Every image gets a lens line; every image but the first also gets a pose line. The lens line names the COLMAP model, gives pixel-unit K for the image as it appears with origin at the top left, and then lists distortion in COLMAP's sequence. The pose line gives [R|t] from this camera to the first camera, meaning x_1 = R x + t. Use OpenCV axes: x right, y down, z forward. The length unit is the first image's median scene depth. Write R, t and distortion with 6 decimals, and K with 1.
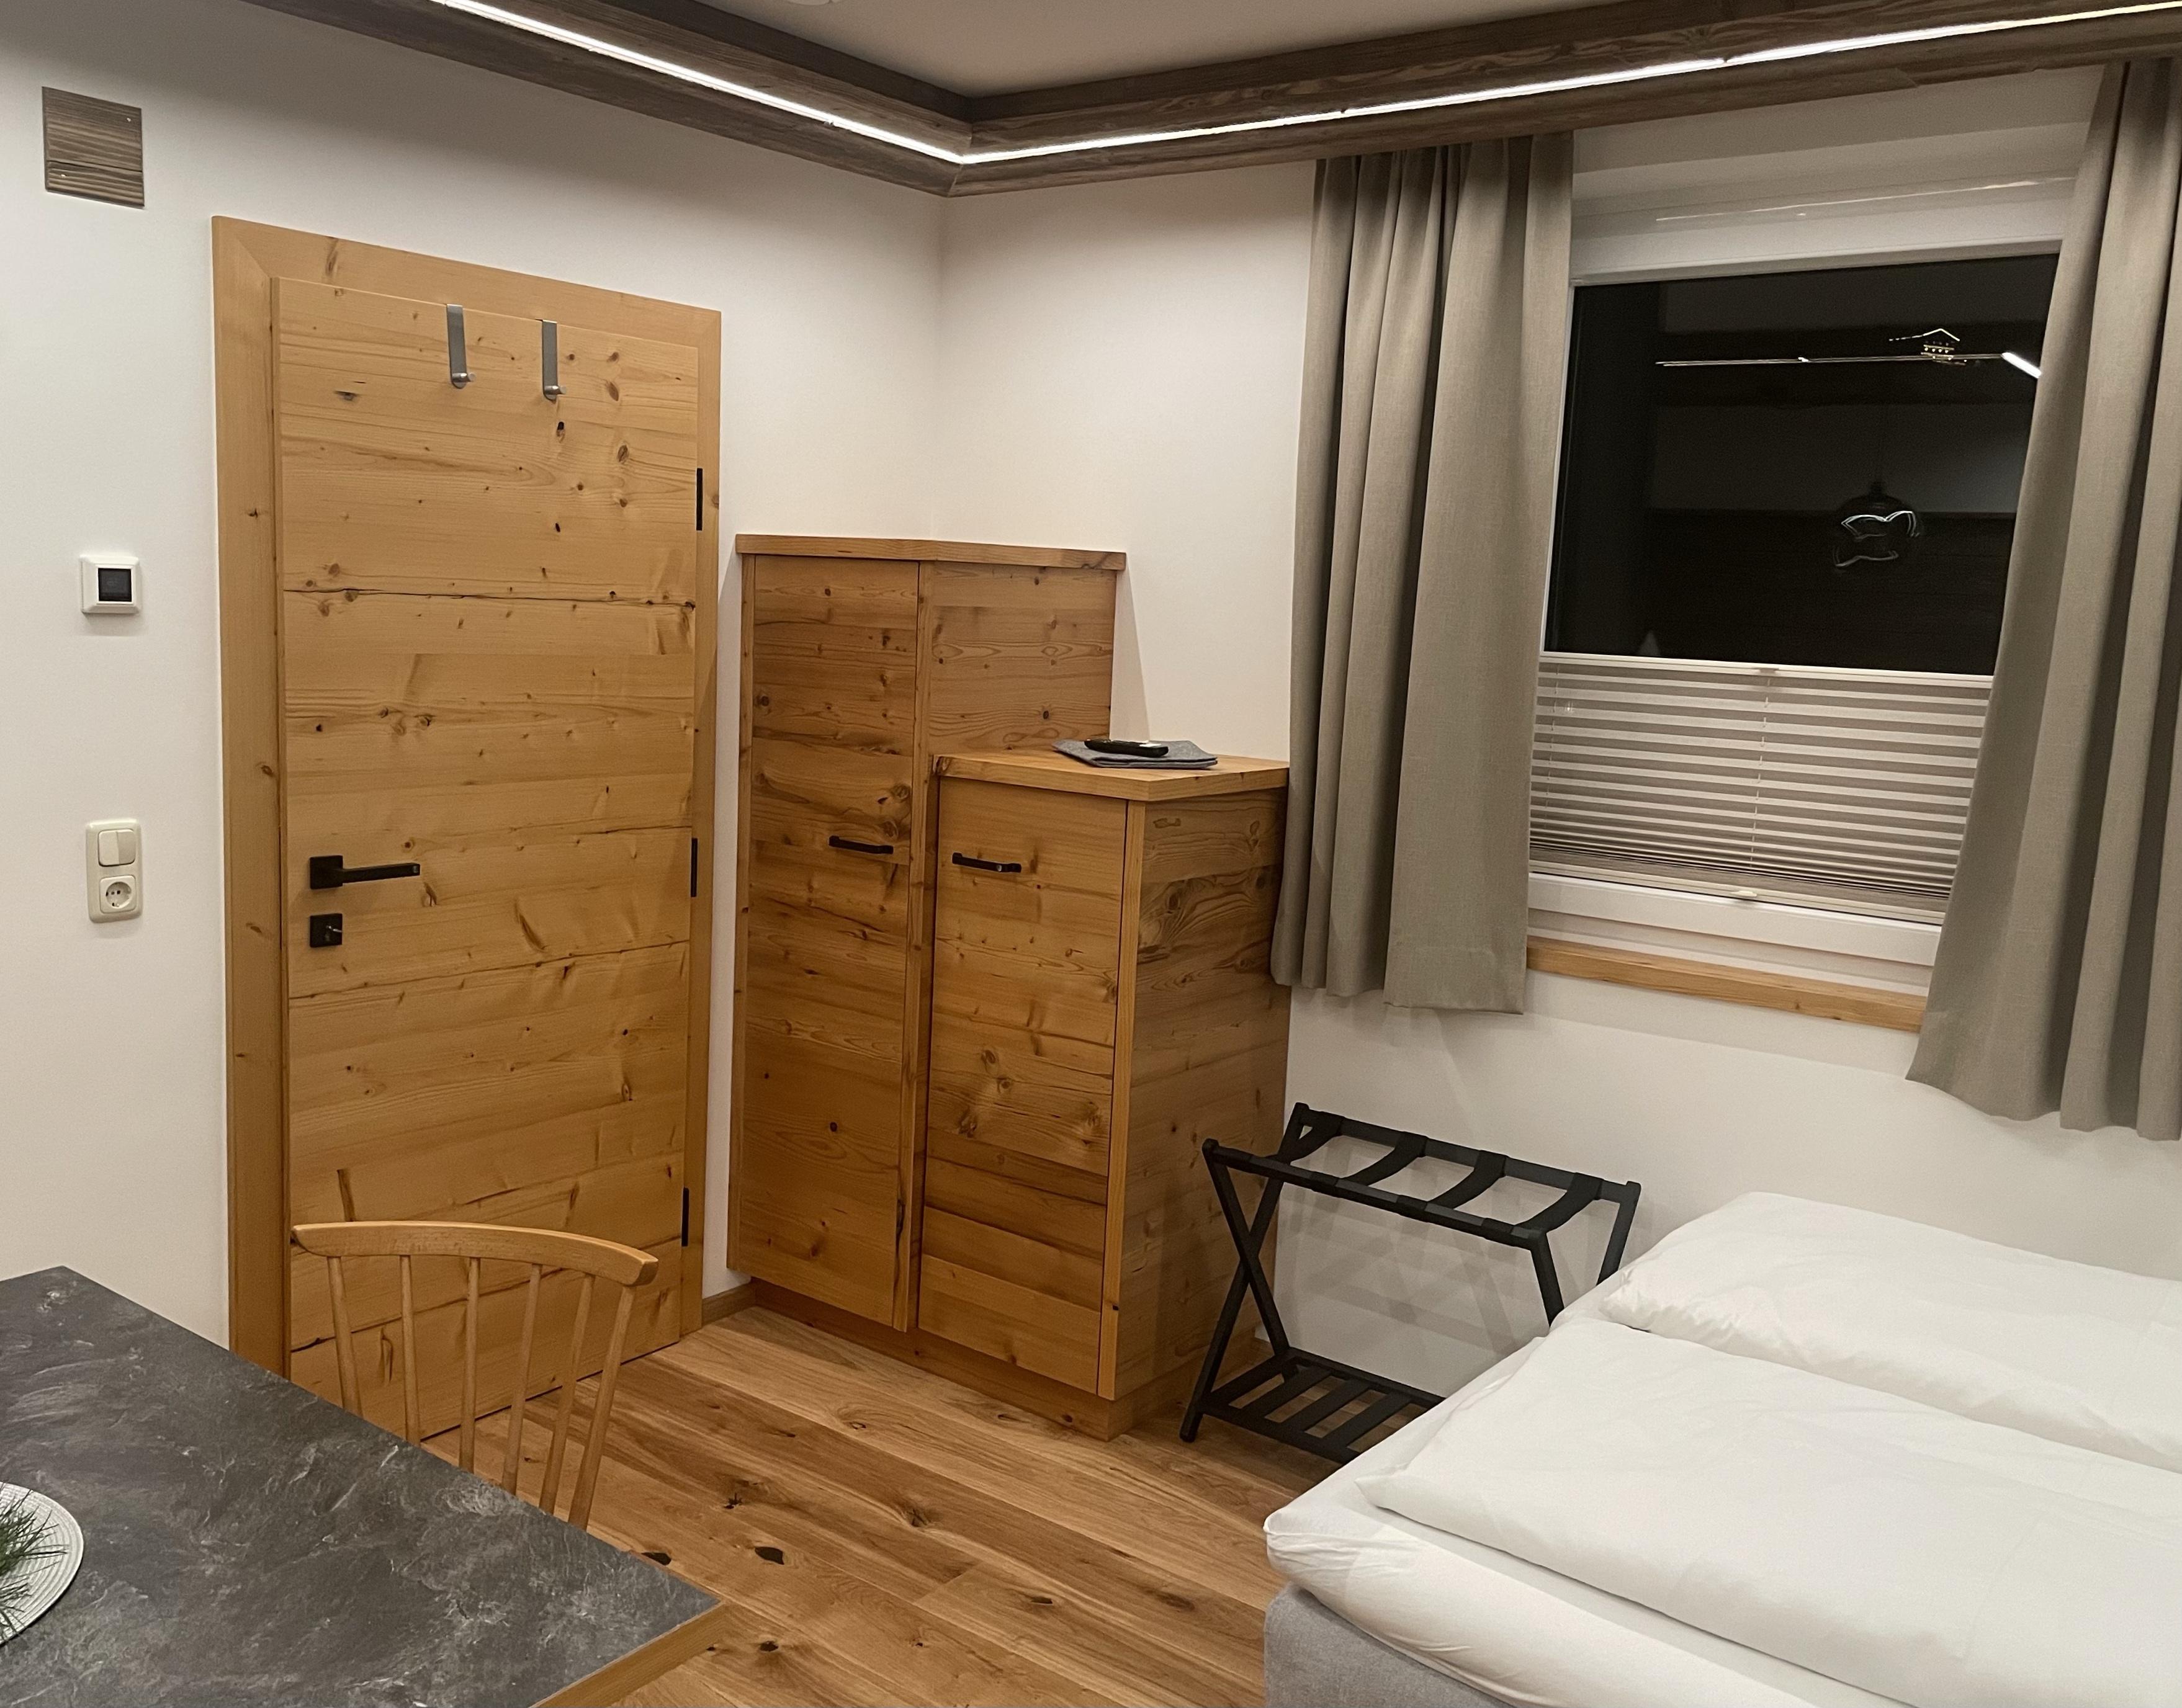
lens RADIAL K [[1888.2, 0, 1074.7], [0, 1888.2, 852.2], [0, 0, 1]] dist [0.051799, -0.034790]
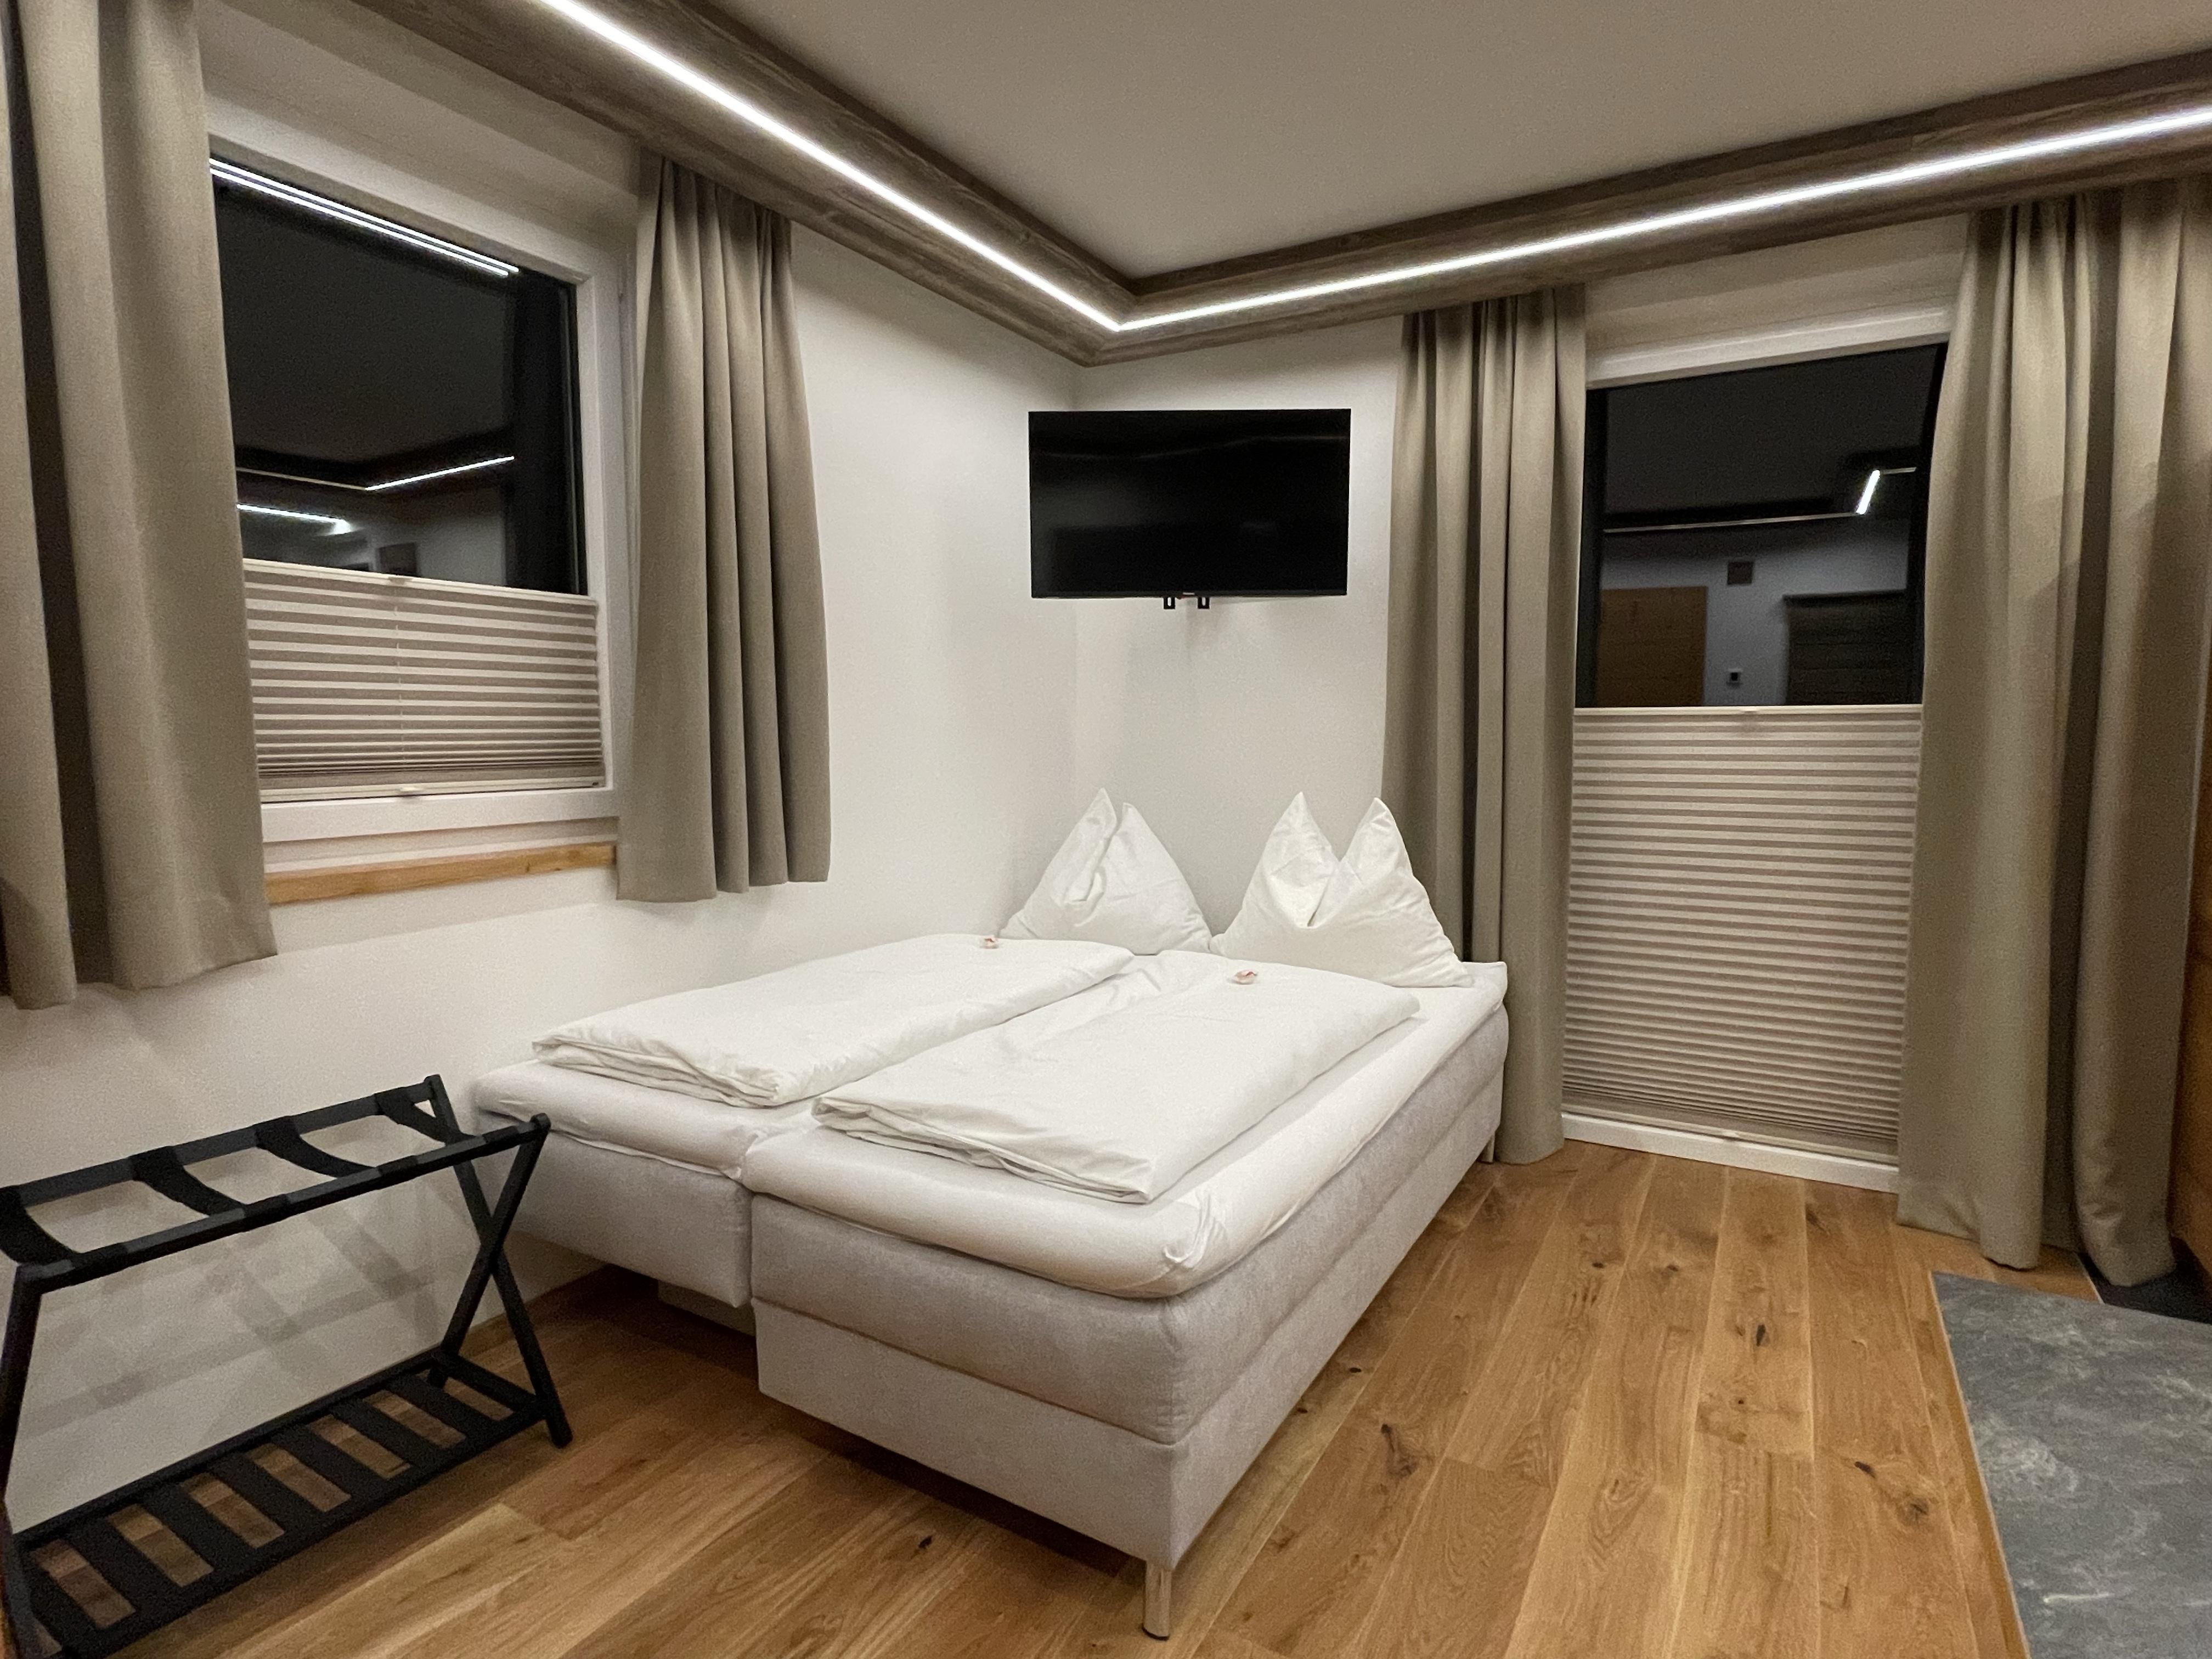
lens RADIAL K [[1150.1, 0, 1094.1], [0, 1150.1, 826.6], [0, 0, 1]] dist [-0.001542, 0.000717]
pose [[-0.109481, -0.126638, 0.985889, -0.336046], [0.128294, 0.981754, 0.140354, 0.000625], [-0.985675, 0.141850, -0.091236, 0.678698]]
